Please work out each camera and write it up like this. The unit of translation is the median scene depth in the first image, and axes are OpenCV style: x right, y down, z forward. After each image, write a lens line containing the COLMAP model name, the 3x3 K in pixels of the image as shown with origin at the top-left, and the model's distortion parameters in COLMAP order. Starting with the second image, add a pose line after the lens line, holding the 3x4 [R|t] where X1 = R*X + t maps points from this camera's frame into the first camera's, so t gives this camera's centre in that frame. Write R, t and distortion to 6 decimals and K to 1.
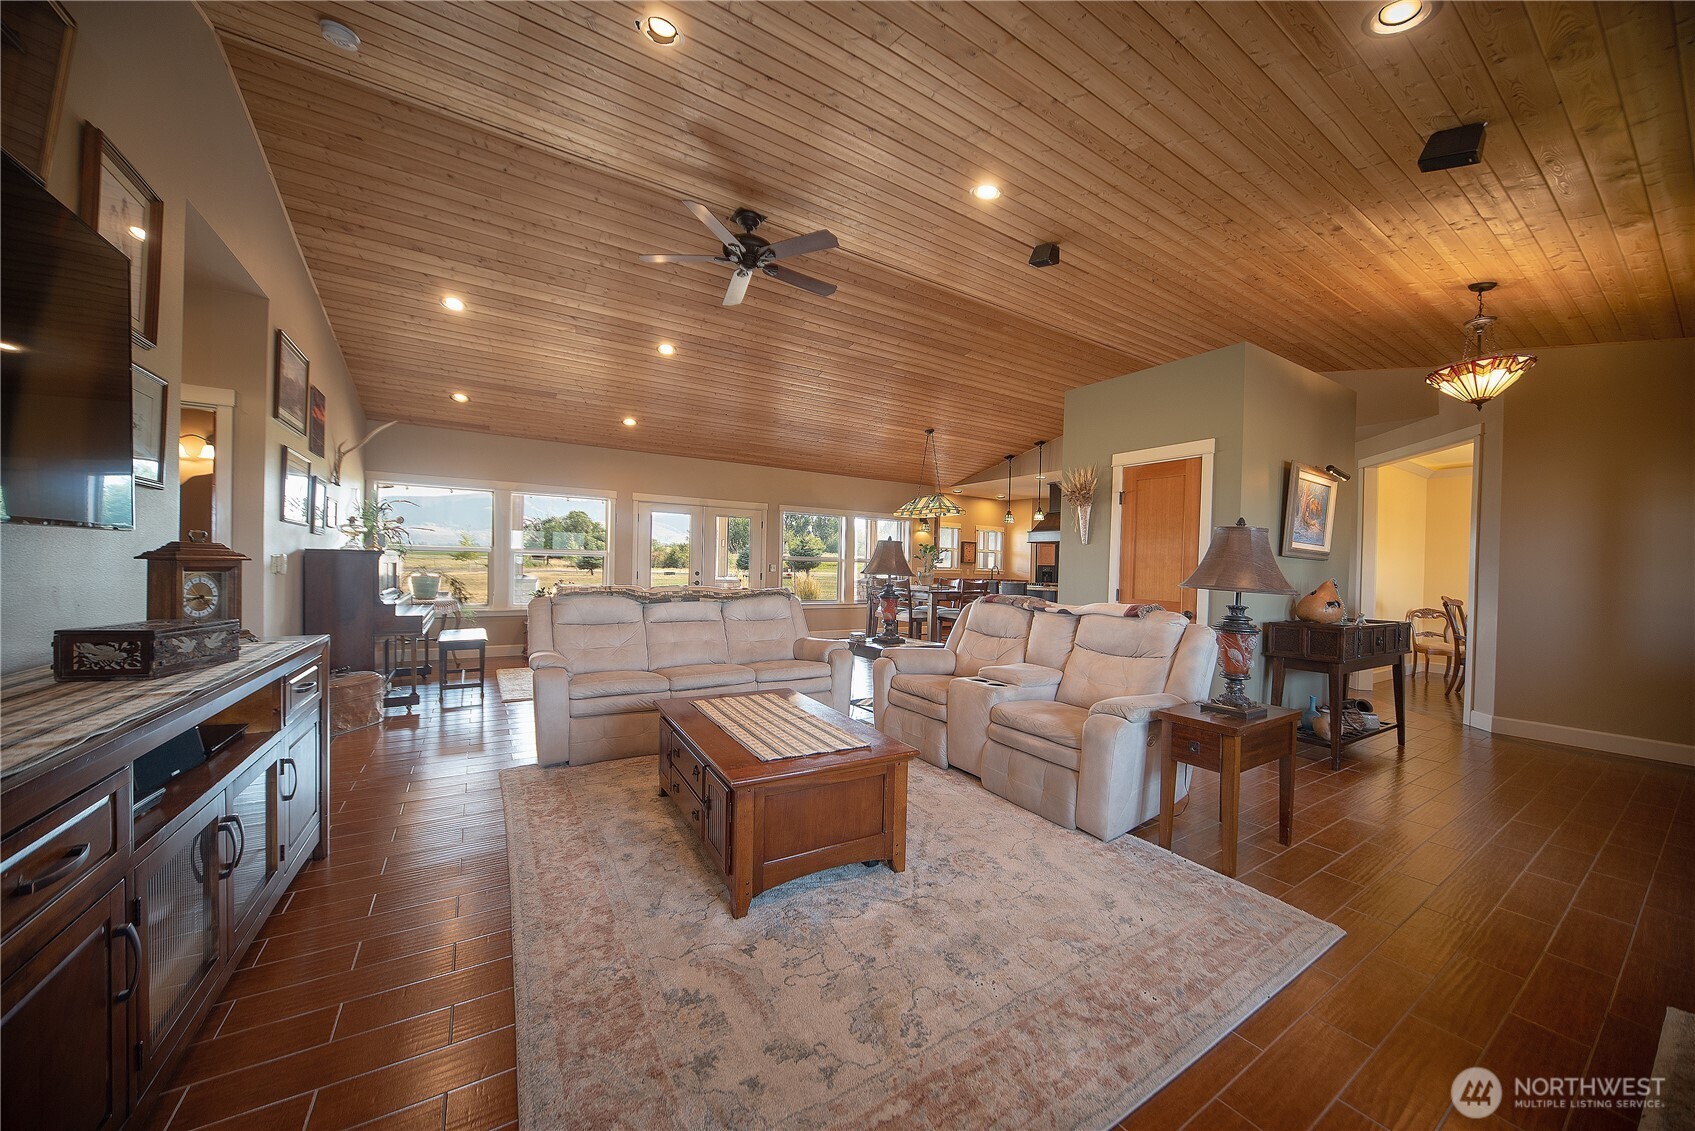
lens RADIAL K [[584.5, 0, 851.8], [0, 584.5, 569.0], [0, 0, 1]] dist [-0.023880, 0.000027]
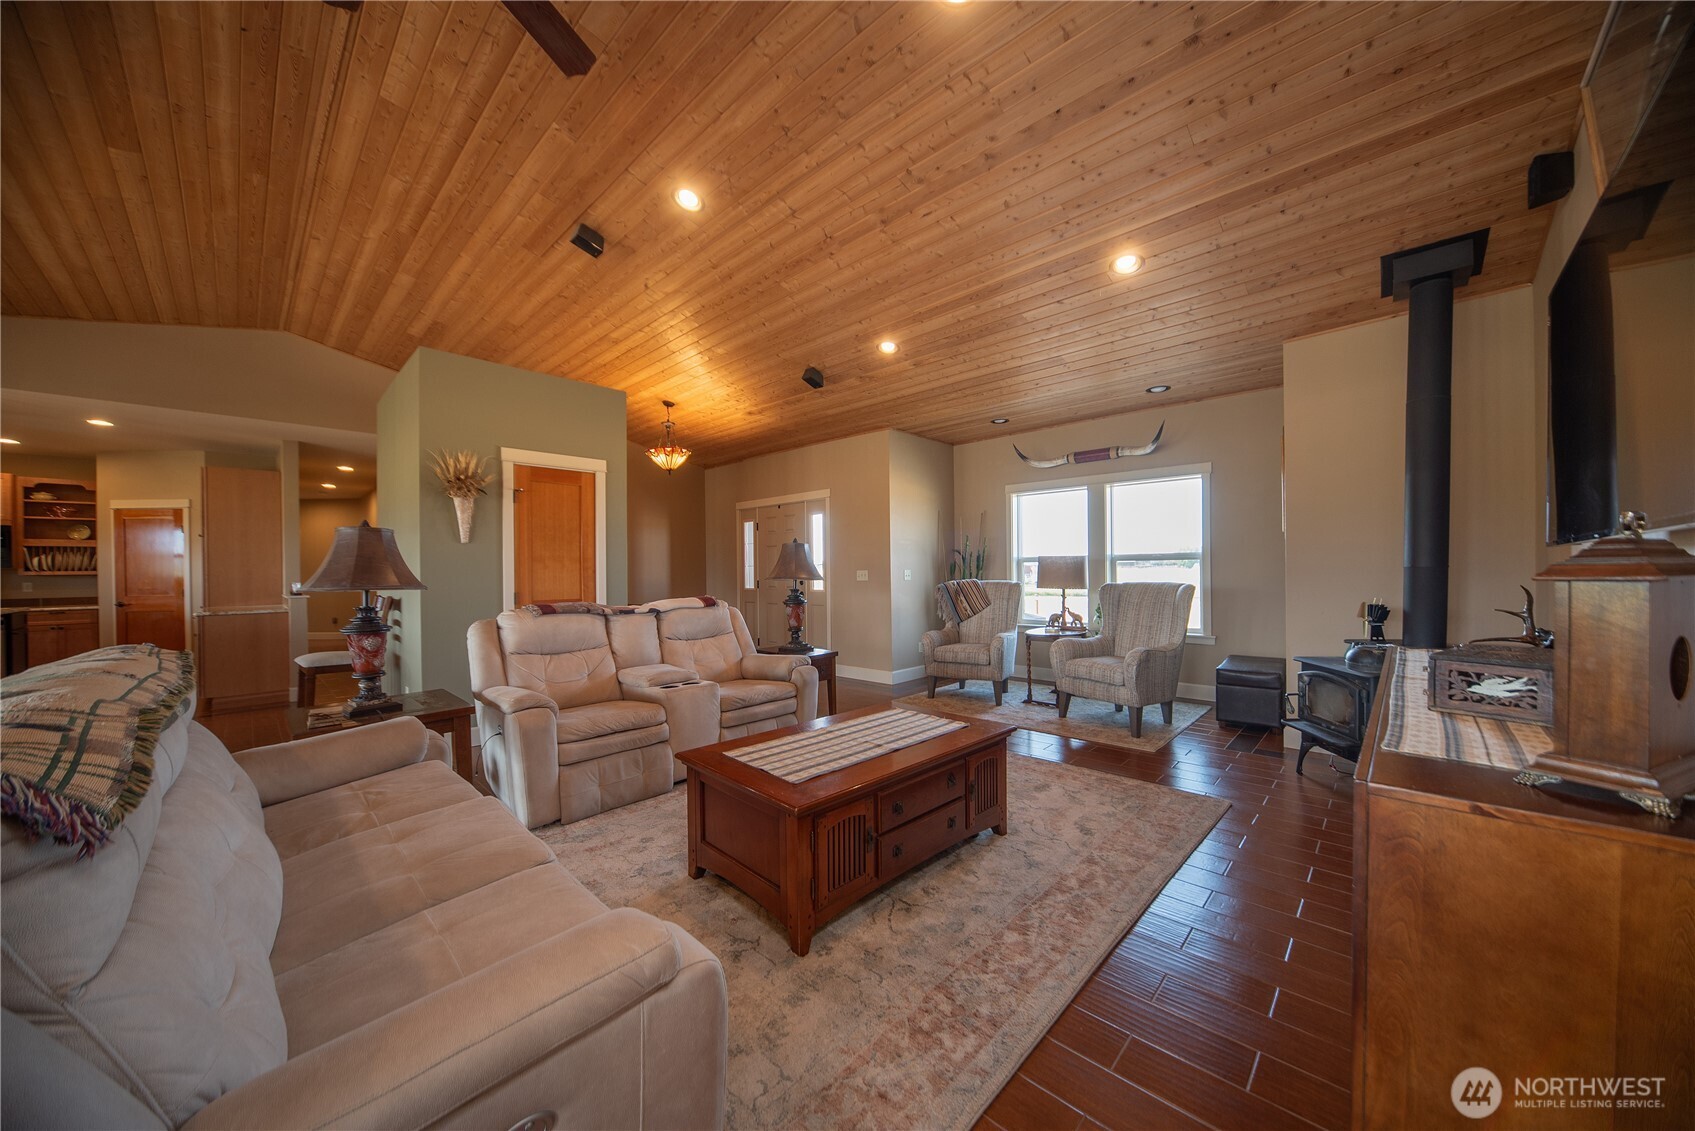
lens RADIAL K [[584.5, 0, 851.8], [0, 584.5, 569.0], [0, 0, 1]] dist [-0.023880, 0.000027]
pose [[-0.250654, -0.013866, 0.967977, -0.784745], [0.007440, 0.999840, 0.016249, -0.018852], [-0.968048, 0.011274, -0.250511, 0.934218]]
